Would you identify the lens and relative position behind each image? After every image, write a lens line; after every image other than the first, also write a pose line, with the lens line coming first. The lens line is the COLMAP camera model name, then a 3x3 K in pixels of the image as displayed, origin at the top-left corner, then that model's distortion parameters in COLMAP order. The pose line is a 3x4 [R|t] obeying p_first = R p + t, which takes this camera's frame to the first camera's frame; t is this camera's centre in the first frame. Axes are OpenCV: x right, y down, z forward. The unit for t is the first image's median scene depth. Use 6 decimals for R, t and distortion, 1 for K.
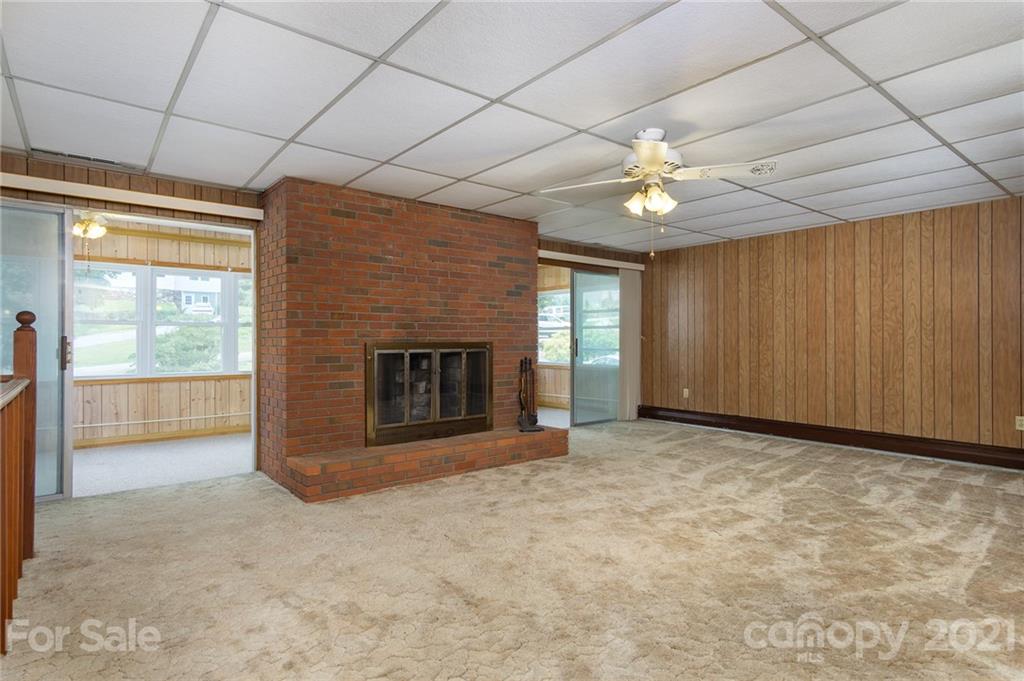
lens RADIAL K [[542.0, 0, 506.8], [0, 542.0, 337.0], [0, 0, 1]] dist [0.002368, 0.001437]
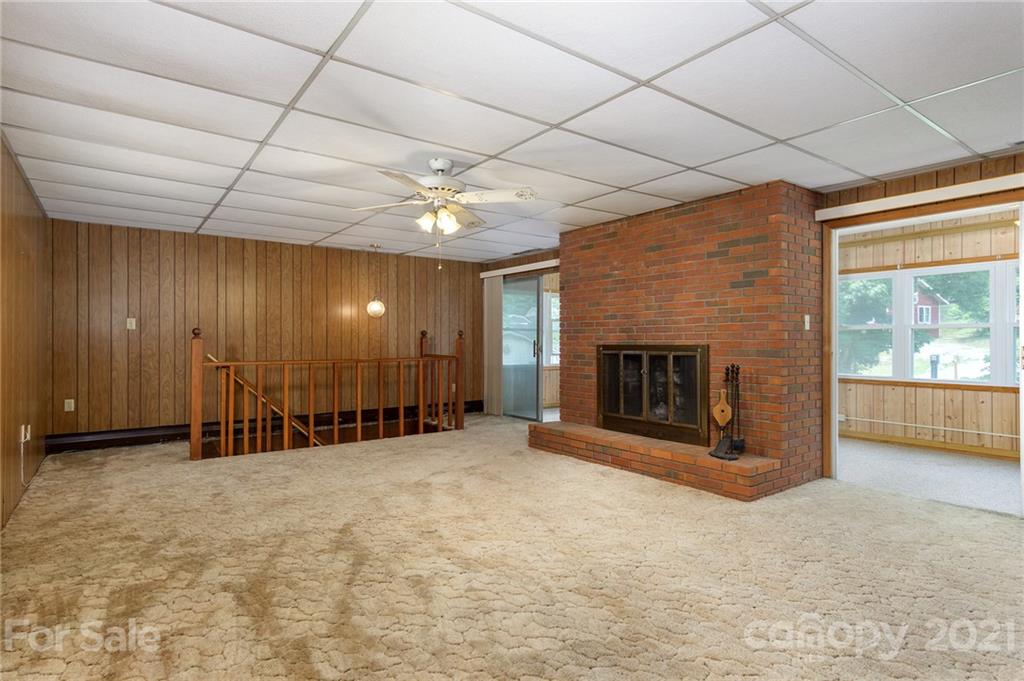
lens RADIAL K [[542.0, 0, 506.8], [0, 542.0, 337.0], [0, 0, 1]] dist [0.002368, 0.001437]
pose [[-0.043465, -0.008105, -0.999022, 0.933754], [0.008053, 0.999932, -0.008463, 0.001326], [0.999022, -0.008413, -0.043397, 0.784039]]
